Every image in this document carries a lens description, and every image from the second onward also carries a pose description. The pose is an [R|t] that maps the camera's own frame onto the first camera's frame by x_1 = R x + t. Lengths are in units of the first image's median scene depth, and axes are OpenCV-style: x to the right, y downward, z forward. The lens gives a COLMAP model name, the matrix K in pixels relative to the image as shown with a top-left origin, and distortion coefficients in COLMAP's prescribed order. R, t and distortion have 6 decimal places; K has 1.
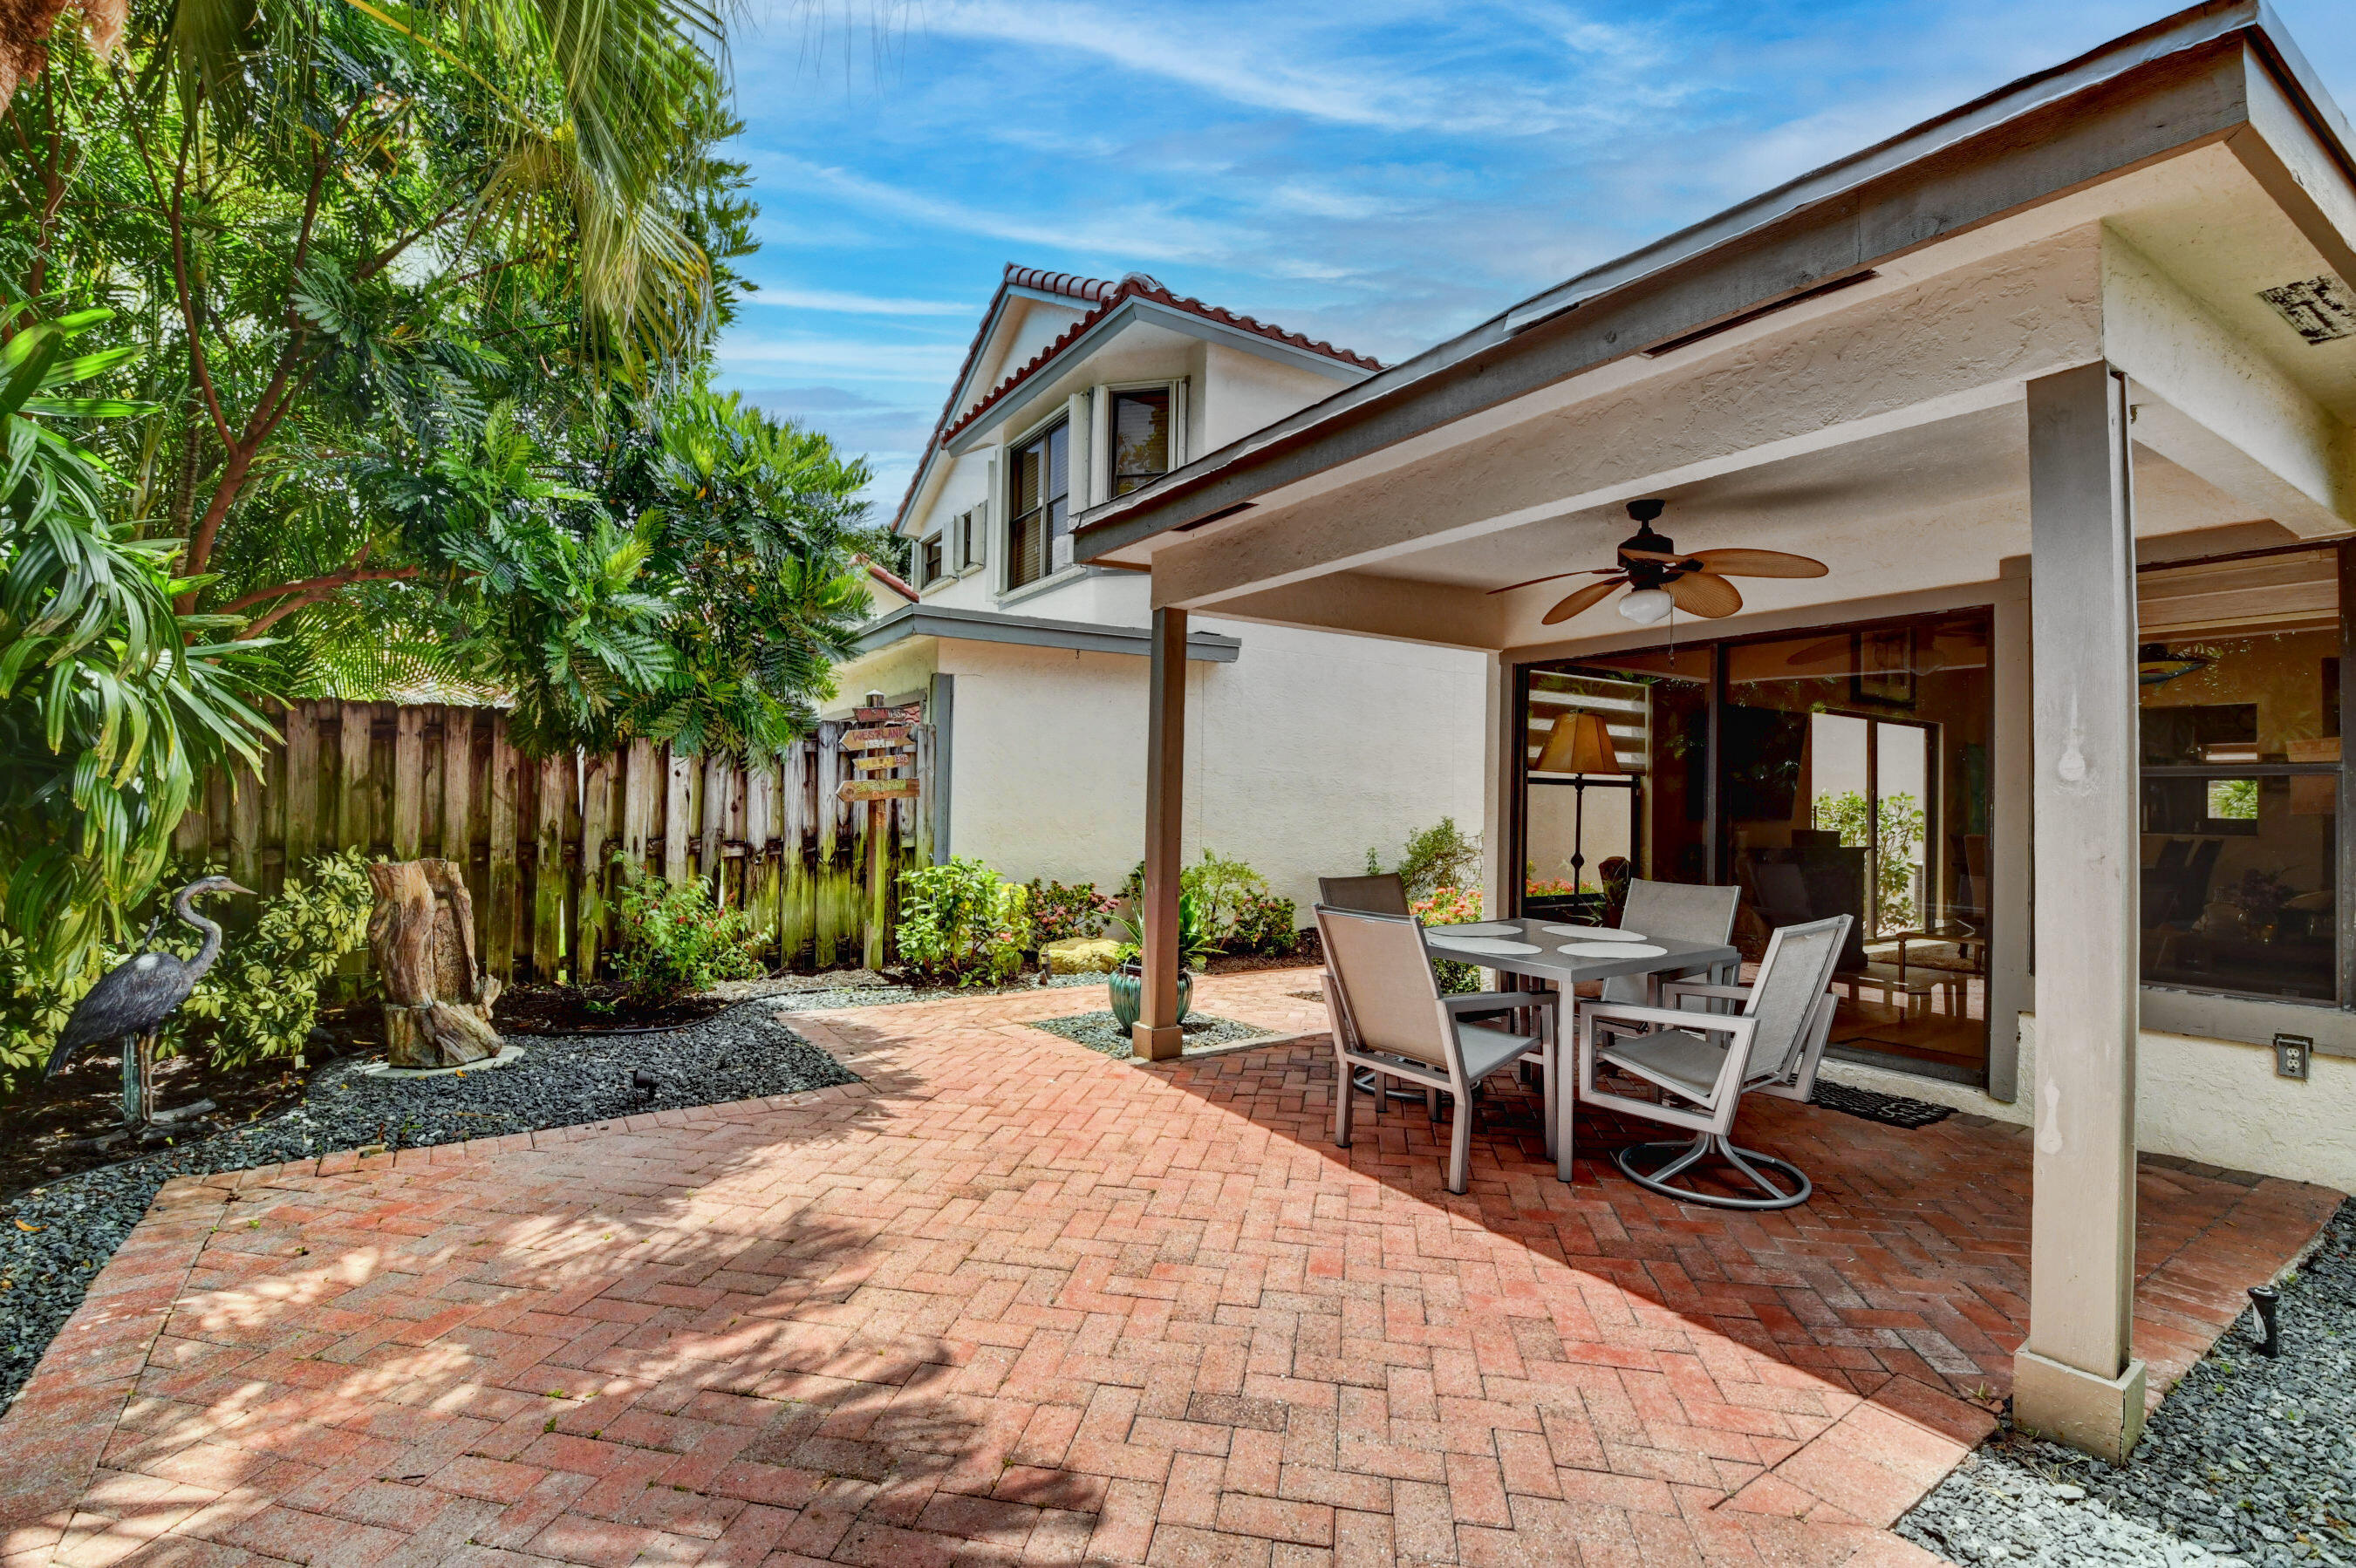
lens RADIAL K [[1068.6, 0, 1185.4], [0, 1068.6, 799.0], [0, 0, 1]] dist [-0.000100, -0.016098]
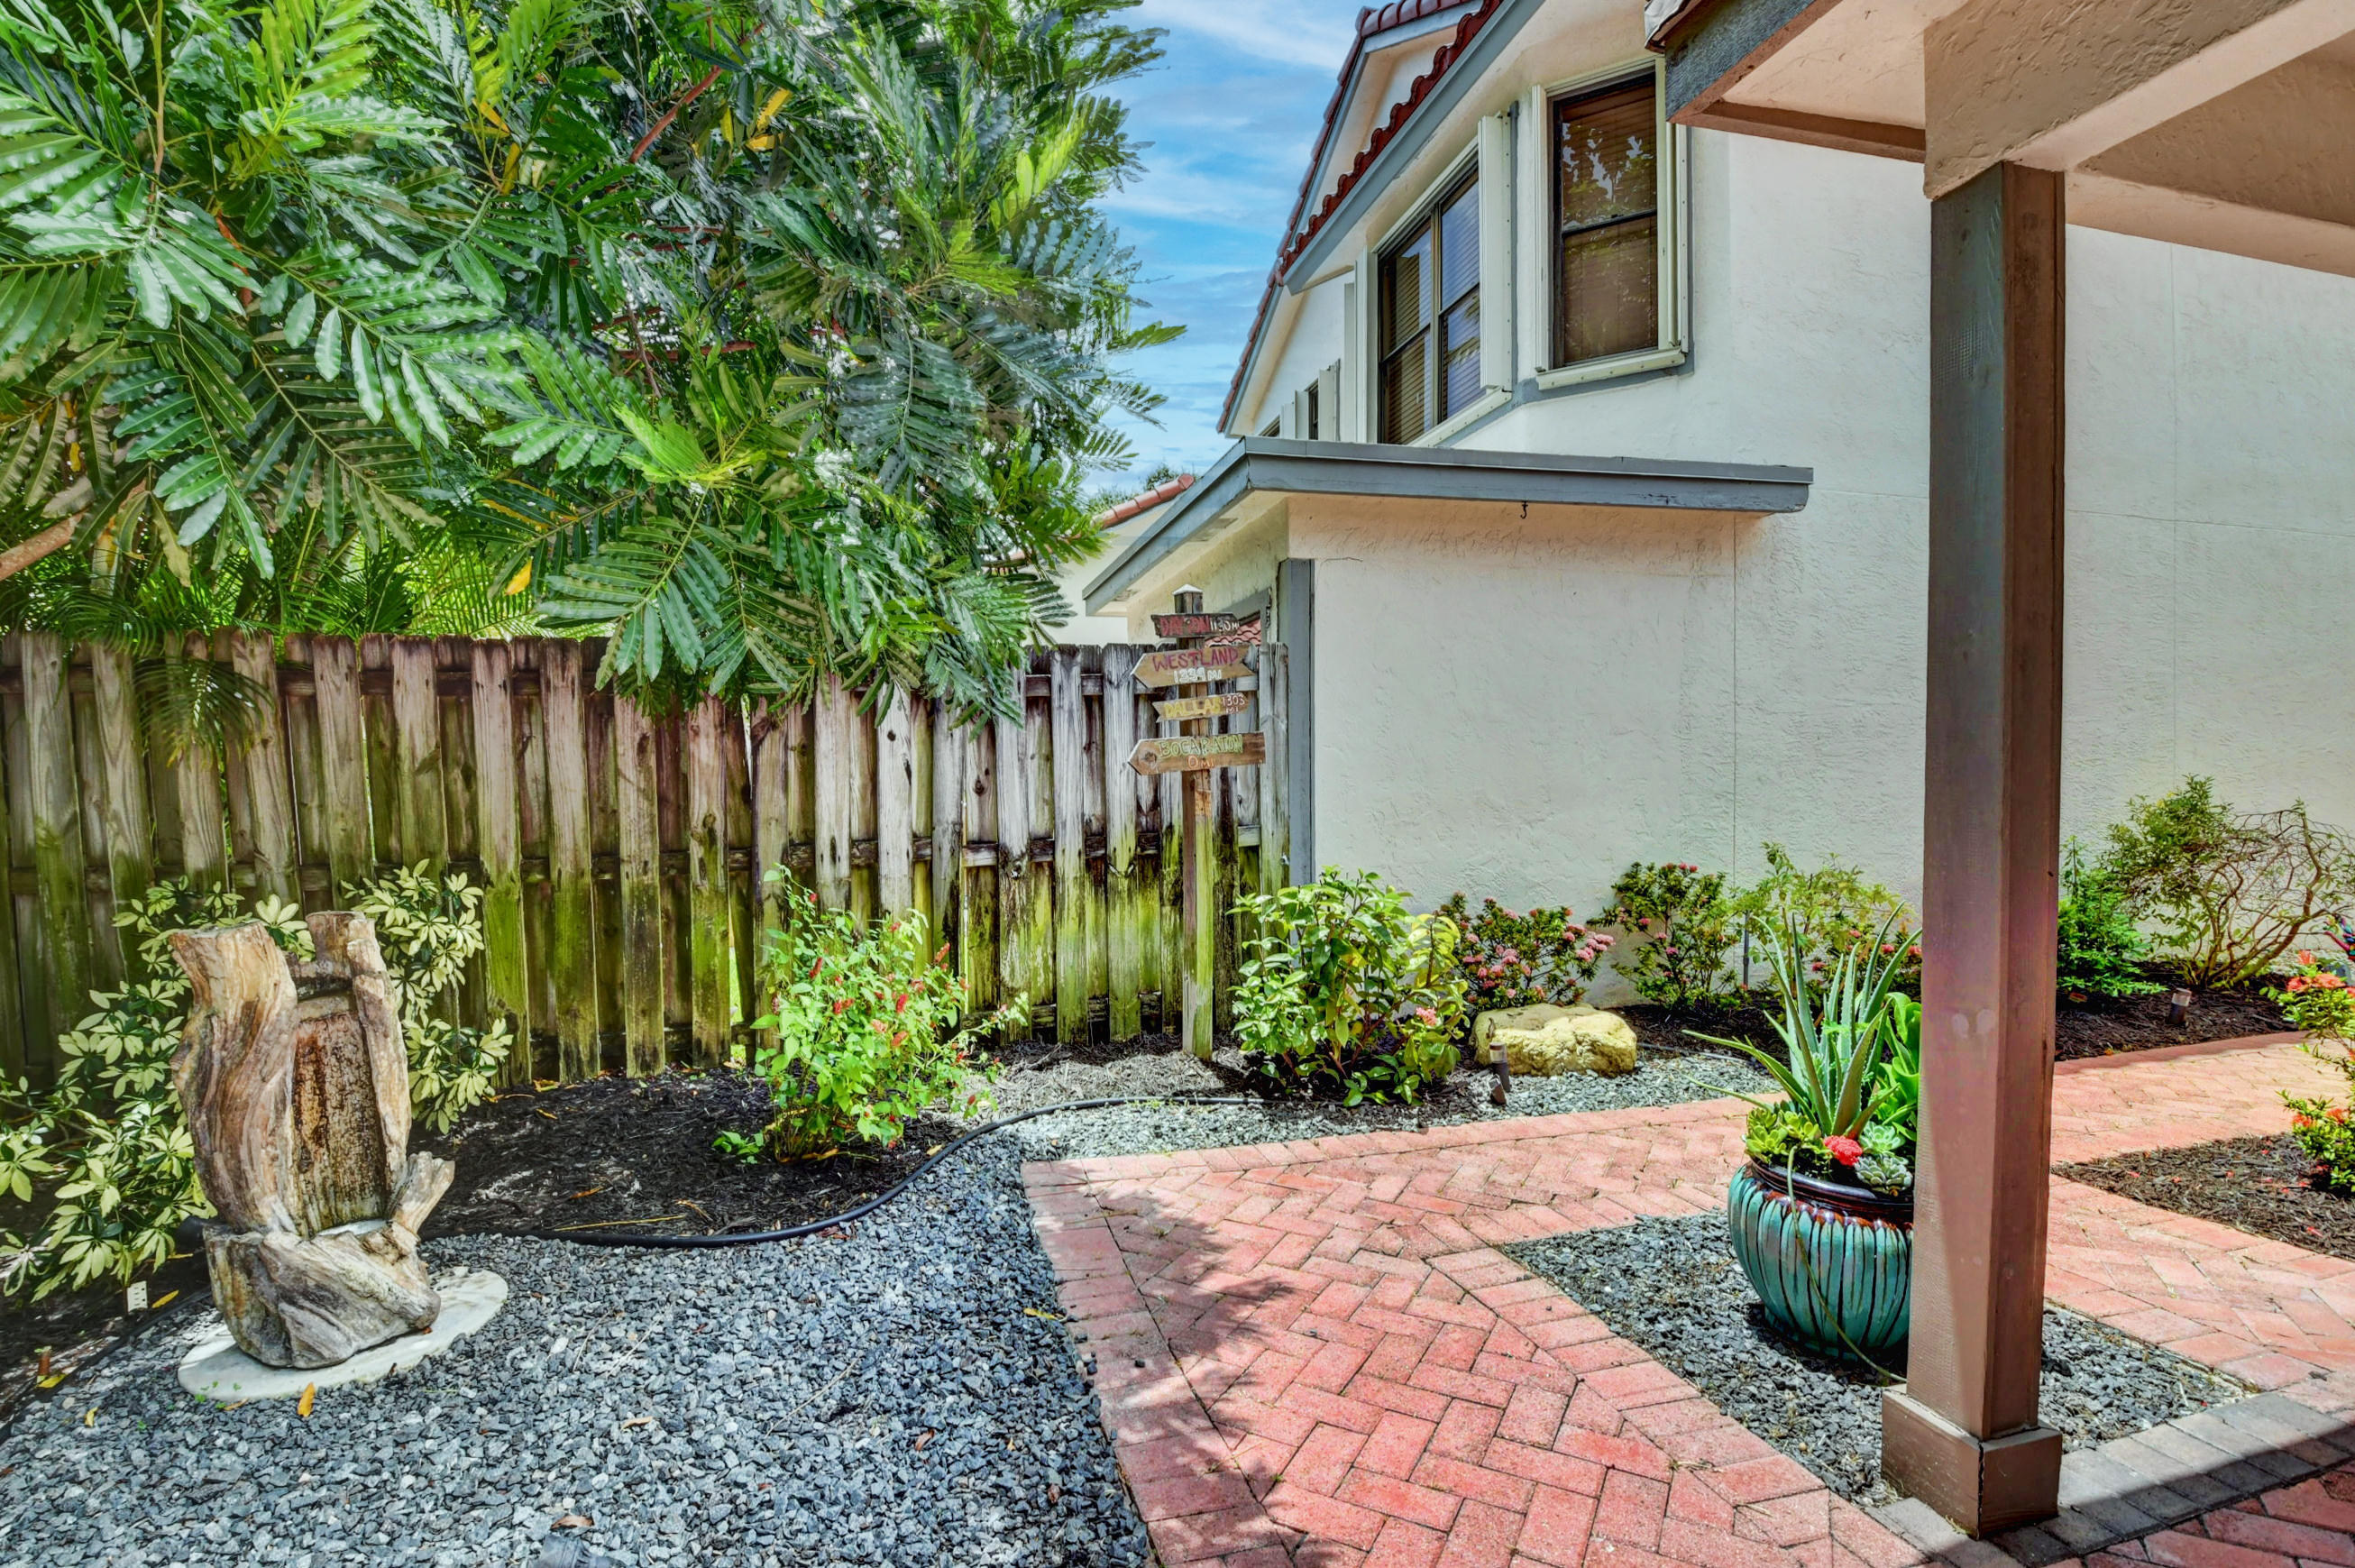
lens RADIAL K [[1068.3, 0, 1187.9], [0, 1068.3, 785.5], [0, 0, 1]] dist [-0.000100, -0.016098]
pose [[0.953207, -0.018486, -0.301754, -0.115591], [0.024994, 0.999531, 0.017719, -0.001418], [0.301285, -0.024431, 0.953221, 0.437723]]
